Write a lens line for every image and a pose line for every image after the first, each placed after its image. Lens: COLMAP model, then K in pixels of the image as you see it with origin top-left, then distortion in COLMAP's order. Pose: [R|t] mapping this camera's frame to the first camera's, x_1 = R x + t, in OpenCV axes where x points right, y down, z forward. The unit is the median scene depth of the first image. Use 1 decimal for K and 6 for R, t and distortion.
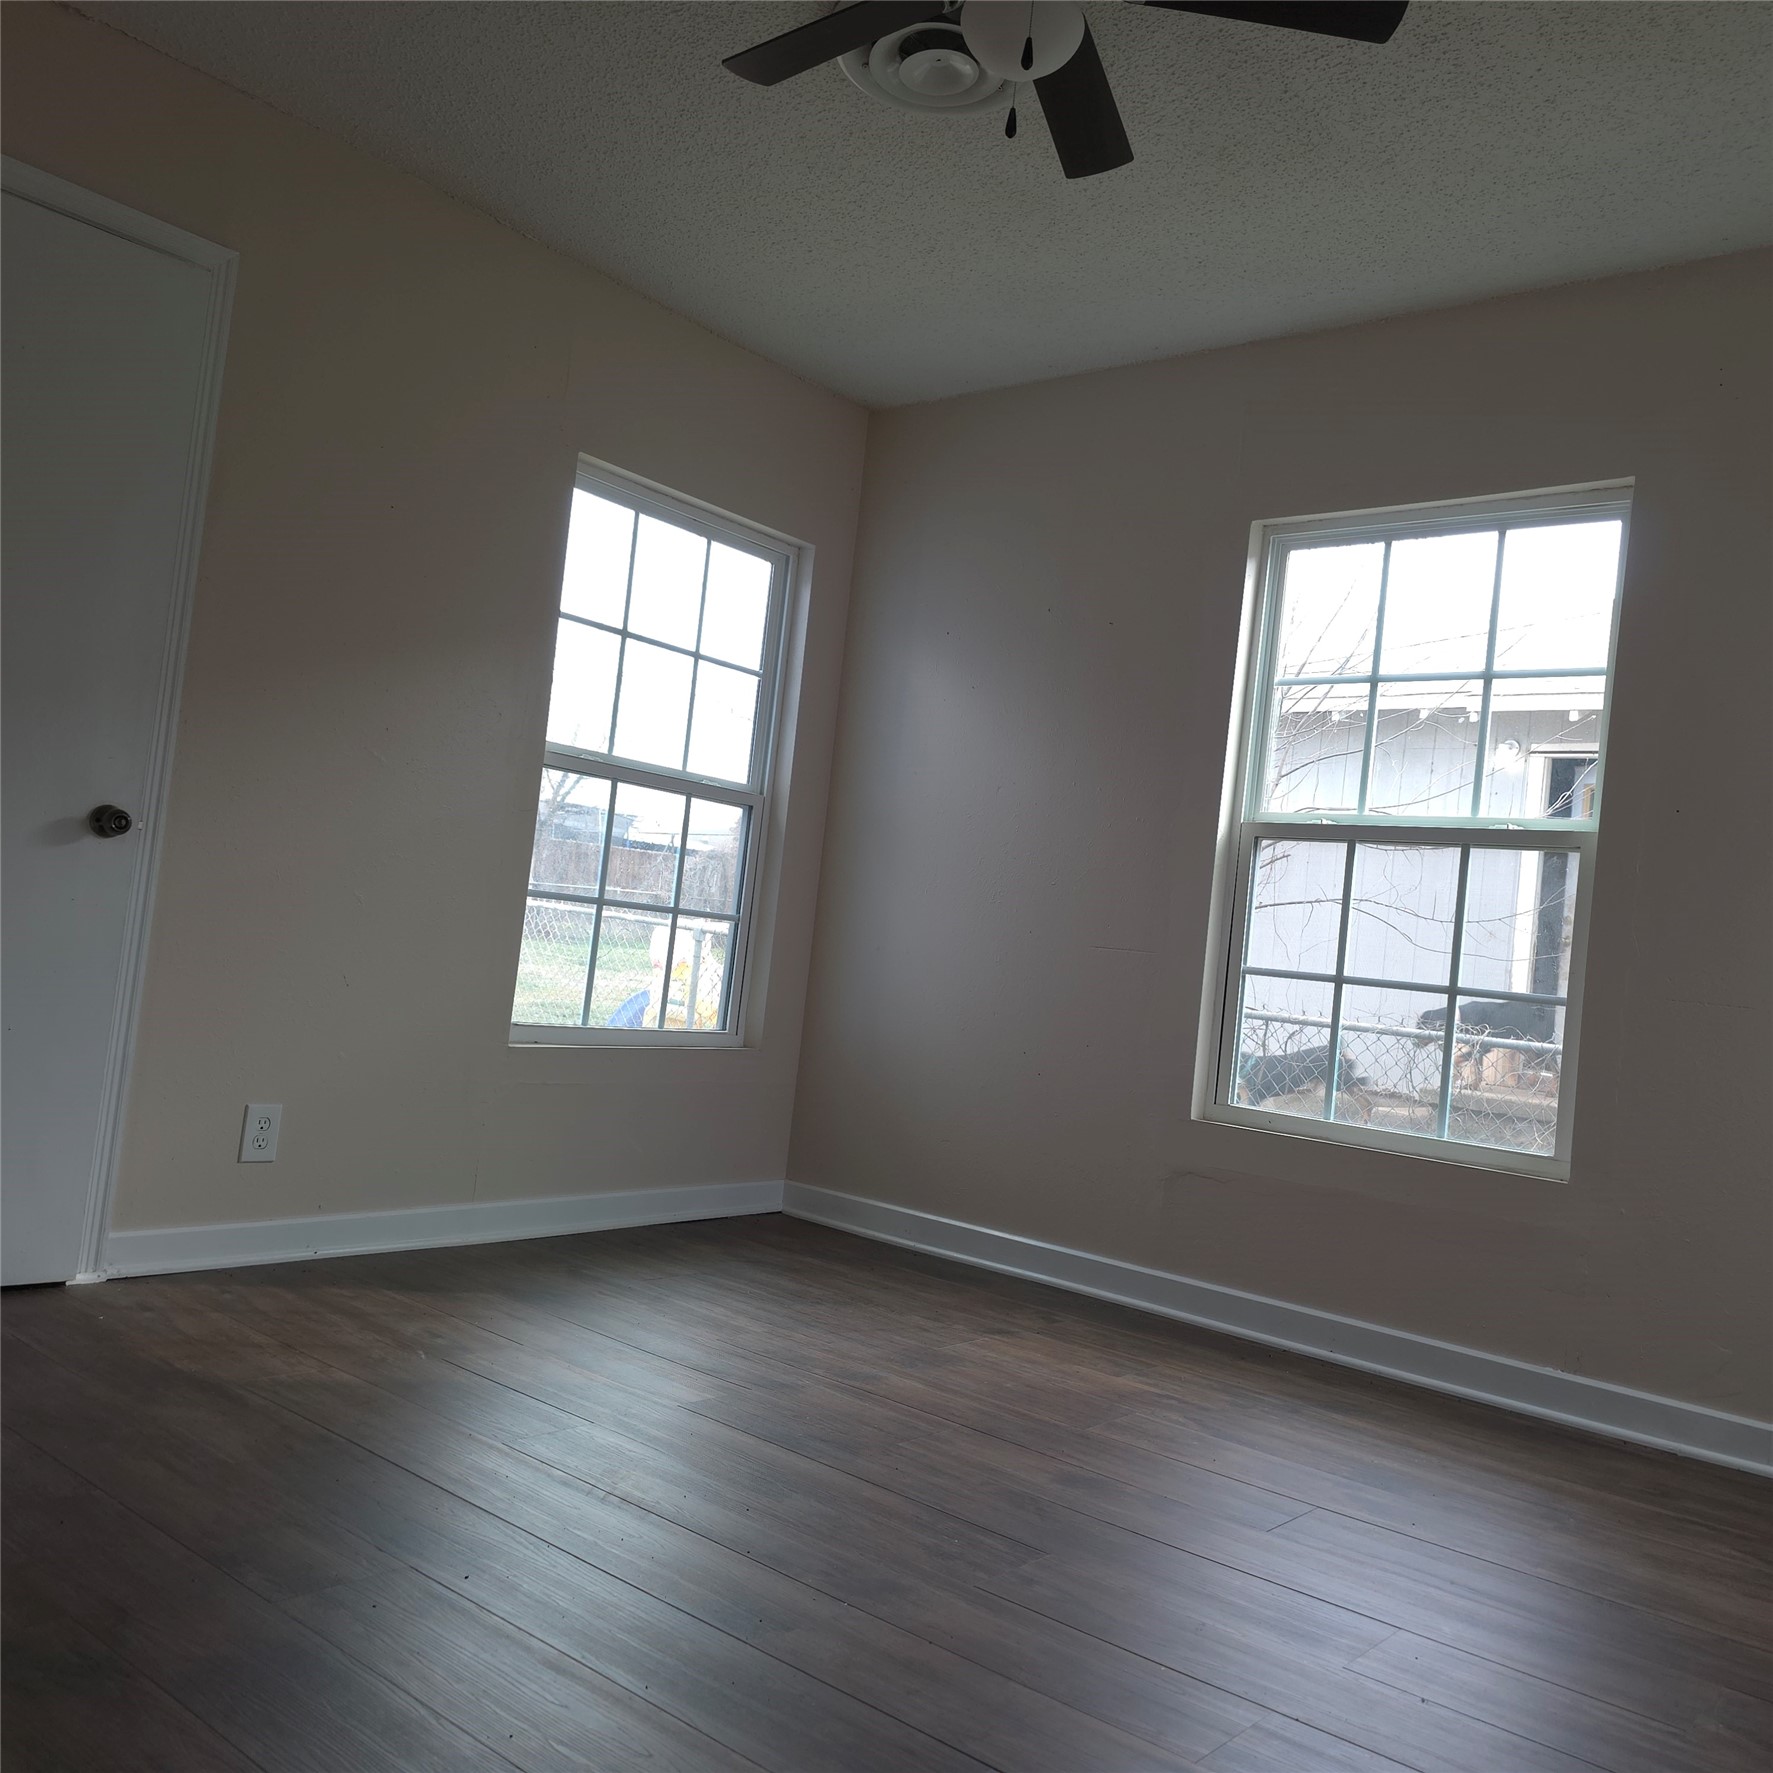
lens RADIAL K [[1576.3, 0, 887.6], [0, 1576.3, 869.3], [0, 0, 1]] dist [0.065690, -0.072789]
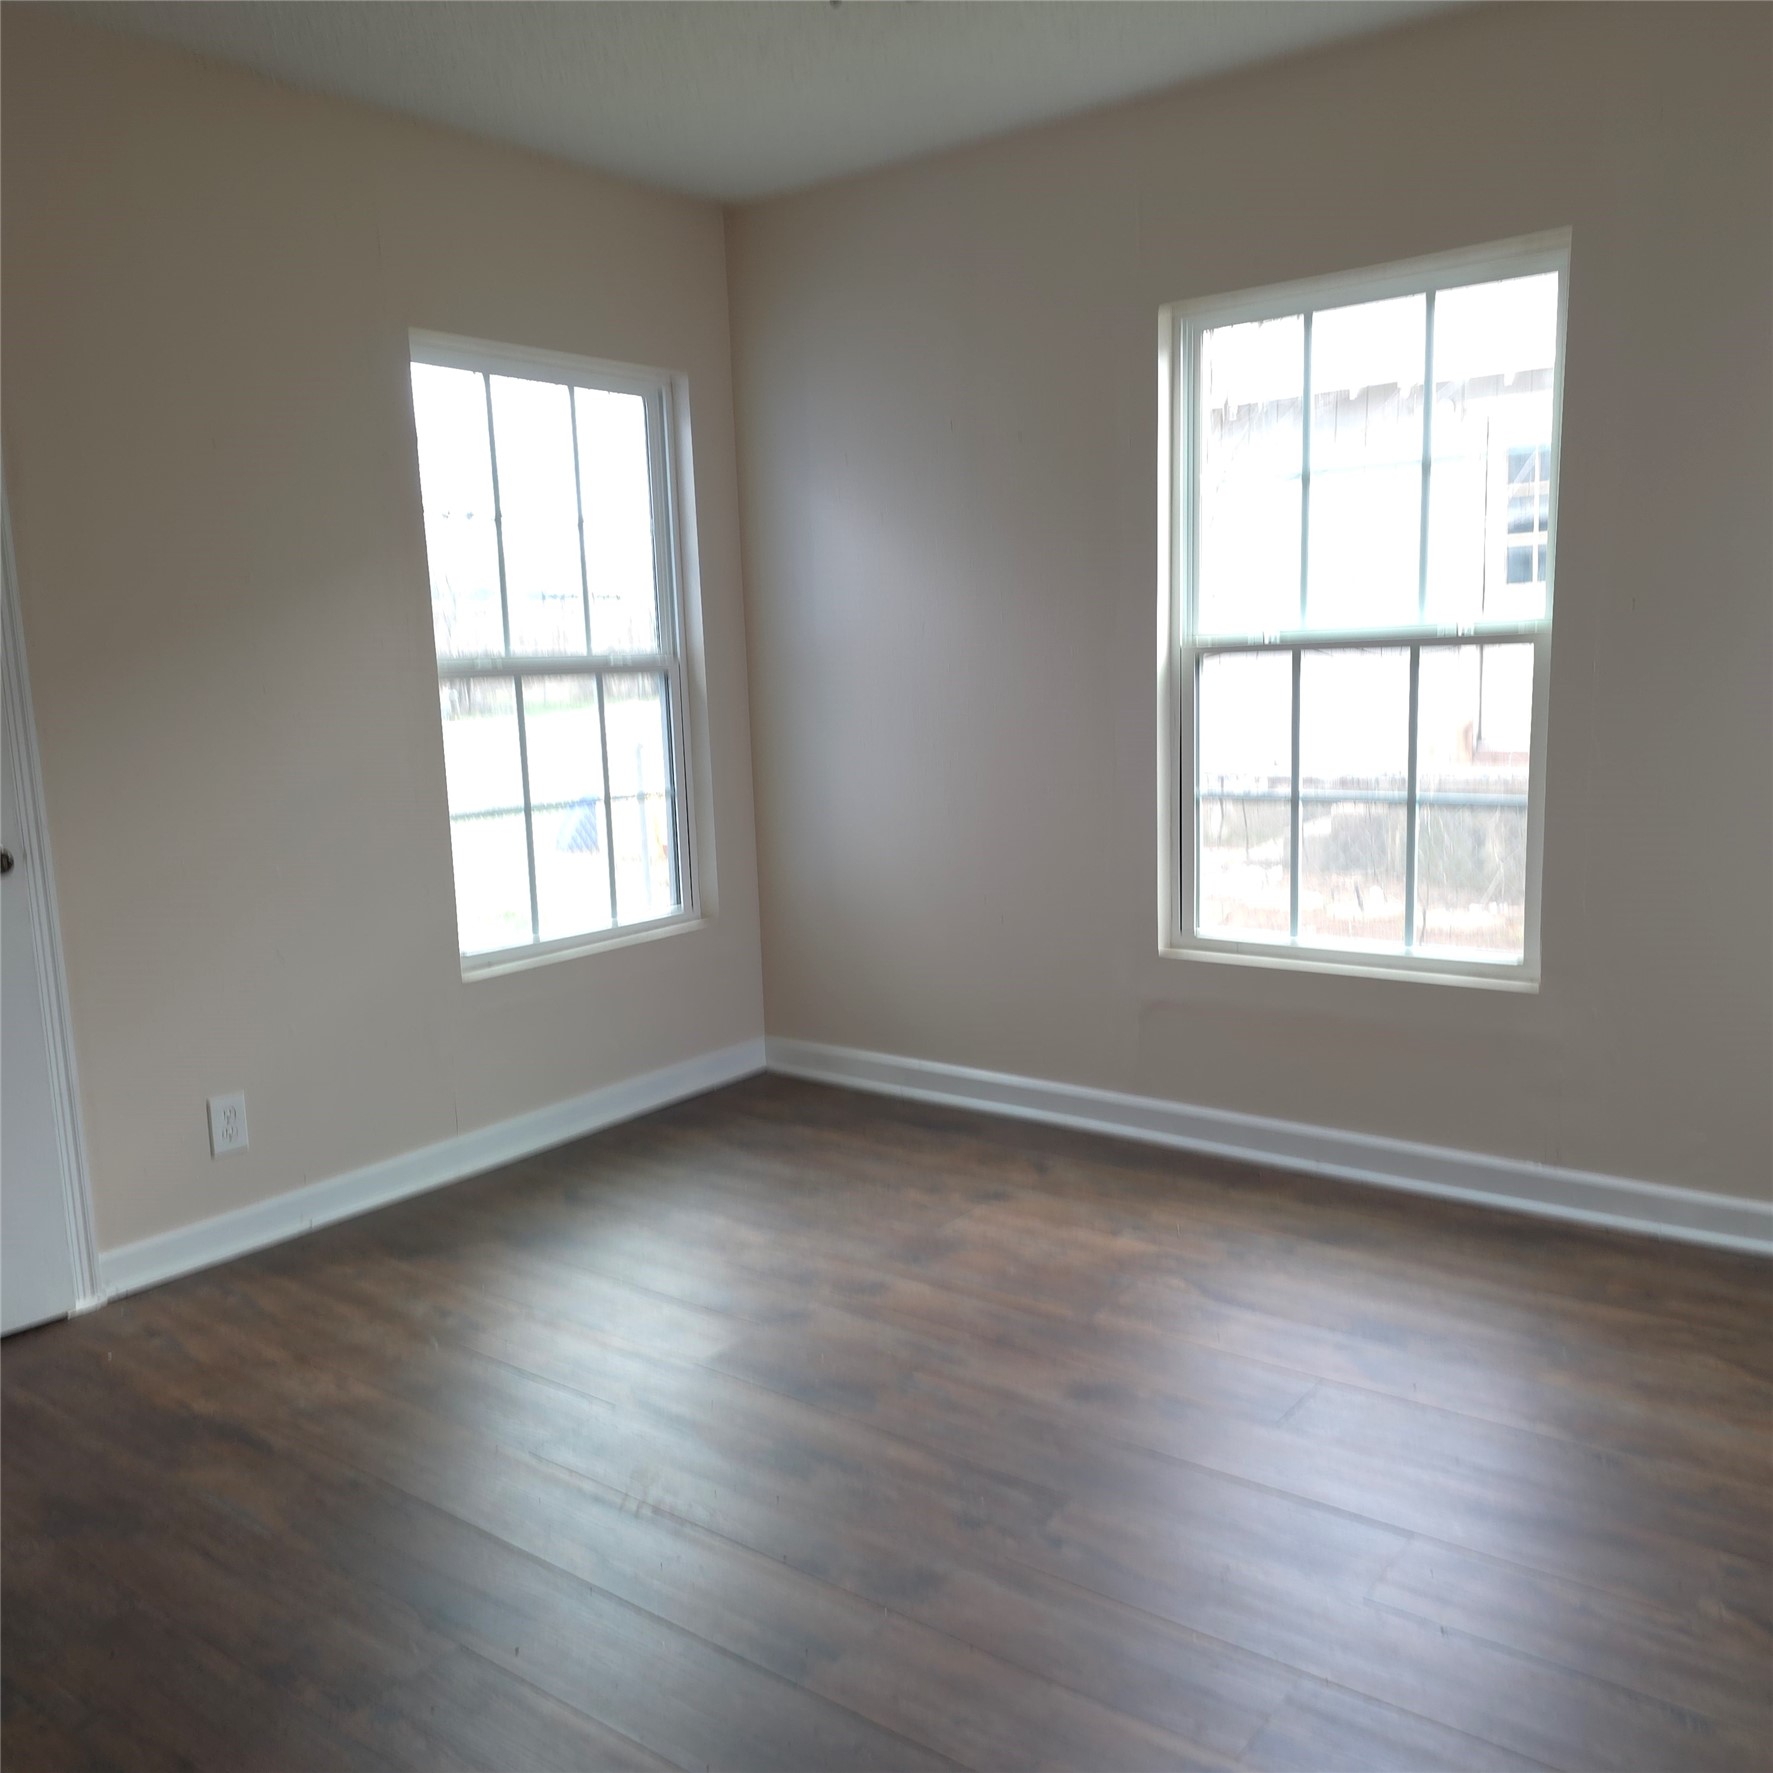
lens RADIAL K [[1576.3, 0, 885.0], [0, 1576.3, 888.3], [0, 0, 1]] dist [0.065690, -0.072789]
pose [[0.989270, -0.145698, 0.010786, 0.019612], [0.140089, 0.966955, 0.213010, -0.136641], [-0.041465, -0.209213, 0.976990, 0.055694]]
